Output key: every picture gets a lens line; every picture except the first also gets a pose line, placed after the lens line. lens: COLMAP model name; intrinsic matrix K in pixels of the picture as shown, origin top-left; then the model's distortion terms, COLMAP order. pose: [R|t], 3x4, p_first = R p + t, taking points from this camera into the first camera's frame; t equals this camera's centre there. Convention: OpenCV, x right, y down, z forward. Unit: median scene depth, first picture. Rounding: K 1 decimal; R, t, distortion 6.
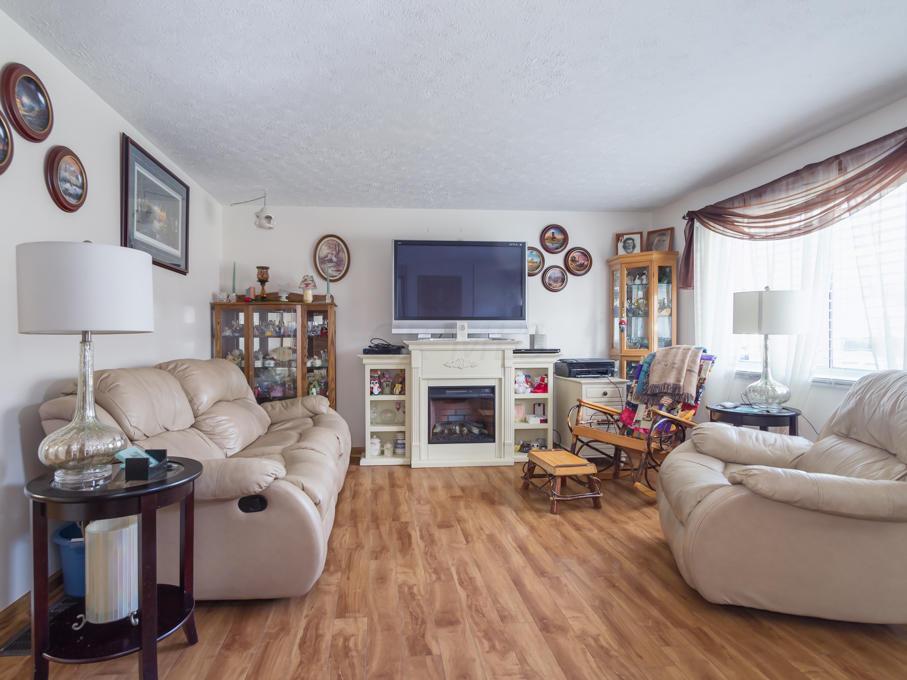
lens RADIAL K [[477.2, 0, 452.0], [0, 477.2, 337.5], [0, 0, 1]] dist [0.006543, 0.000029]
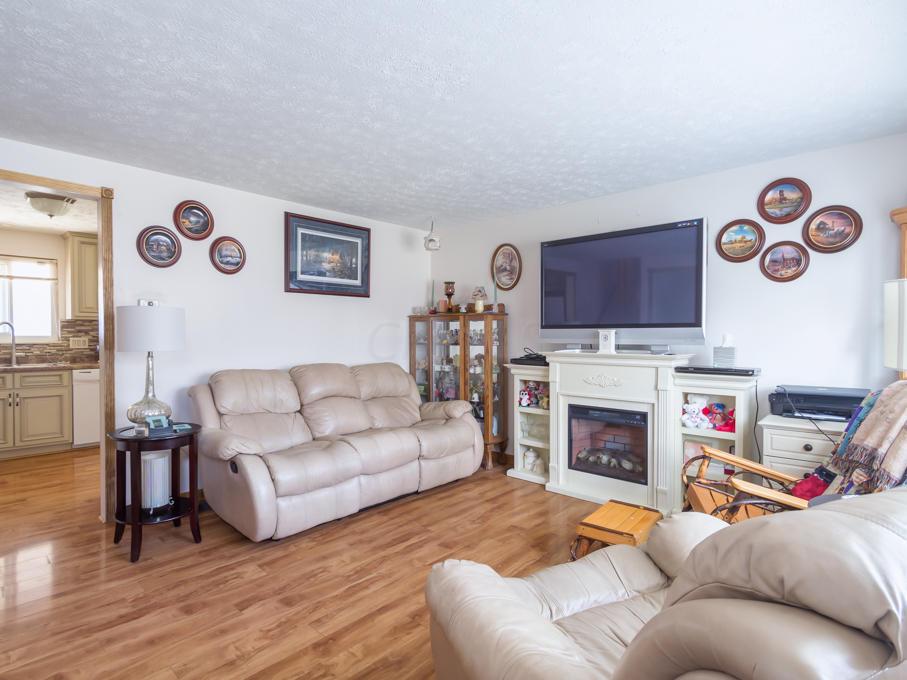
lens RADIAL K [[512.8, 0, 453.2], [0, 512.8, 341.5], [0, 0, 1]] dist [0.002042, 0.001497]
pose [[0.634921, 0.017337, -0.772382, 0.548426], [-0.000024, 0.999749, 0.022421, -0.034320], [0.772577, -0.014217, 0.634762, 0.234264]]
